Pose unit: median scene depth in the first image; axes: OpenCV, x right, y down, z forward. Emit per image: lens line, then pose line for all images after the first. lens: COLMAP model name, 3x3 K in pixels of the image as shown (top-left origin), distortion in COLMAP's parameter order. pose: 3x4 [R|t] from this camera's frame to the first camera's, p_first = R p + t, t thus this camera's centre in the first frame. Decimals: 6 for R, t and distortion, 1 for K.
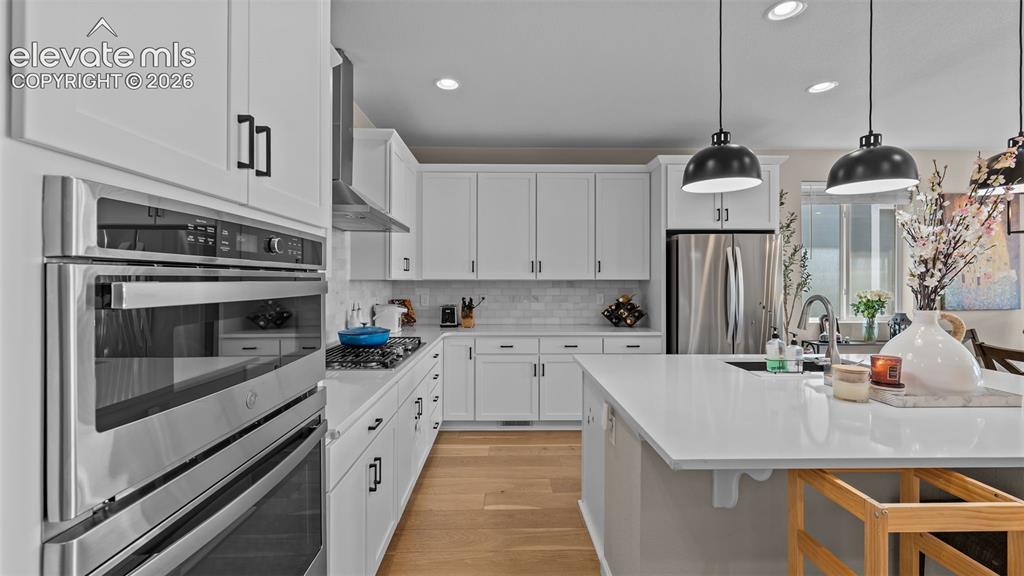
lens RADIAL K [[414.7, 0, 513.7], [0, 414.7, 279.8], [0, 0, 1]] dist [-0.001790, 0.000505]
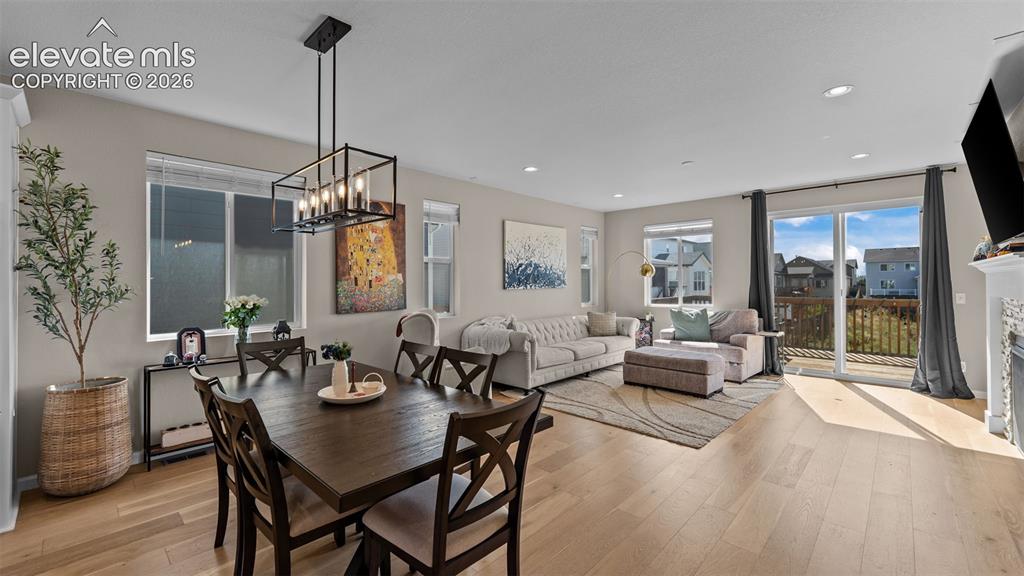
lens RADIAL K [[414.7, 0, 507.5], [0, 414.7, 277.7], [0, 0, 1]] dist [-0.001790, 0.000505]
pose [[0.701690, 0.005775, 0.712459, 0.755979], [0.002818, 0.999937, -0.010880, -0.000332], [-0.712477, 0.009642, 0.701629, 0.036845]]
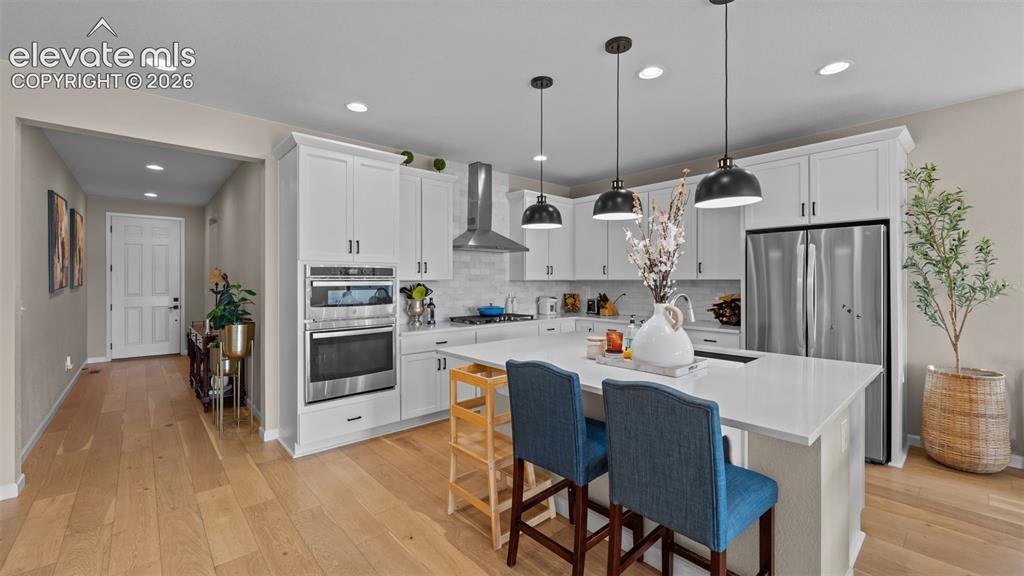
lens RADIAL K [[414.7, 0, 516.2], [0, 414.7, 284.1], [0, 0, 1]] dist [-0.001790, 0.000505]
pose [[0.652921, 0.004639, -0.757412, 0.801903], [0.003304, 0.999954, 0.008972, 0.000155], [0.757419, -0.008360, 0.652875, -0.093490]]
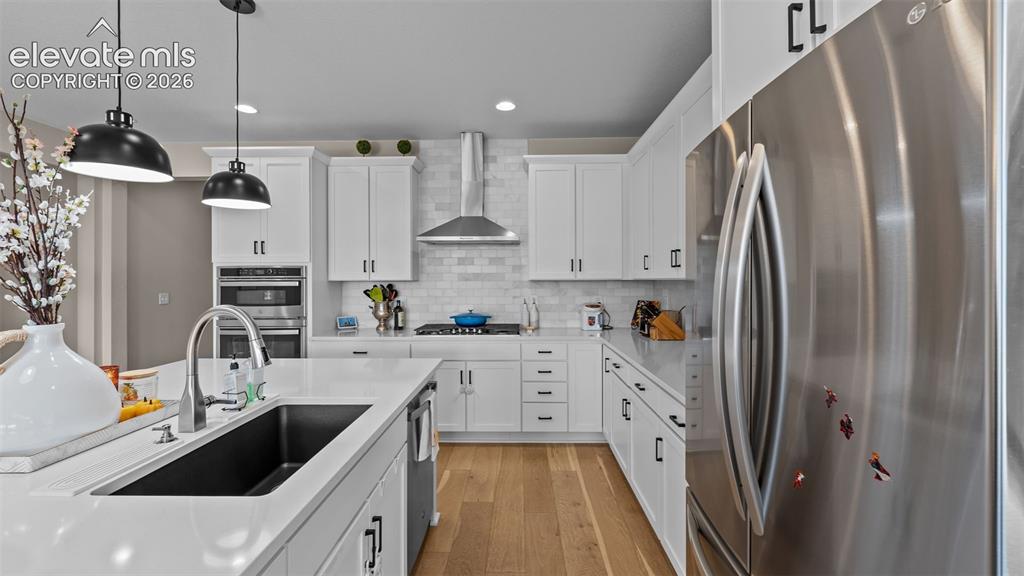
lens RADIAL K [[414.7, 0, 516.4], [0, 414.7, 282.2], [0, 0, 1]] dist [-0.001790, 0.000505]
pose [[-0.030564, 0.001424, -0.999532, 0.778369], [0.004444, 0.999989, 0.001289, 0.003600], [0.999523, -0.004403, -0.030570, 0.858702]]
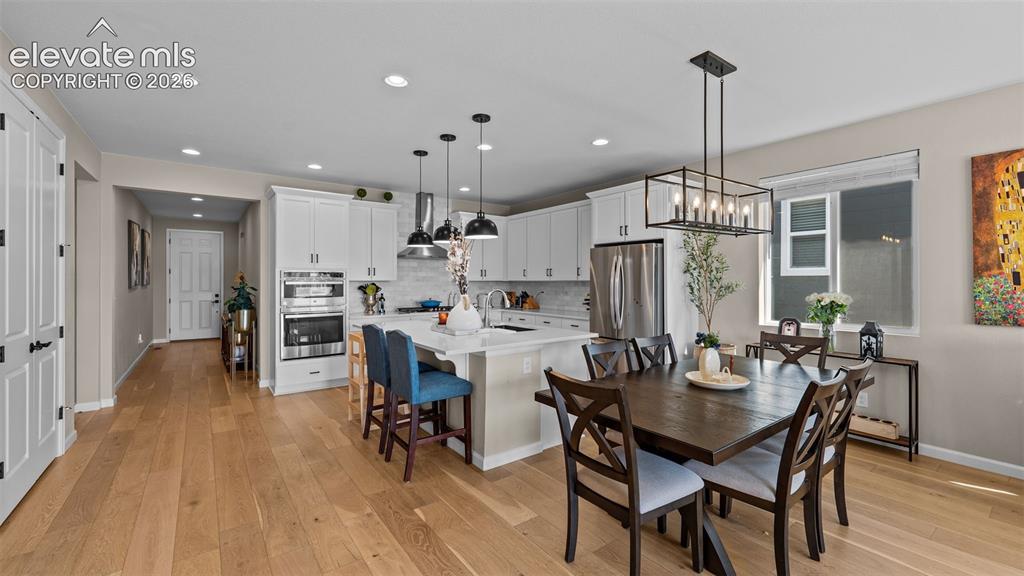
lens RADIAL K [[414.7, 0, 515.1], [0, 414.7, 285.3], [0, 0, 1]] dist [-0.001790, 0.000505]
pose [[0.584016, 0.007647, -0.811706, 1.396877], [0.001170, 0.999947, 0.010263, 0.000890], [0.811741, -0.006943, 0.583976, -0.028602]]
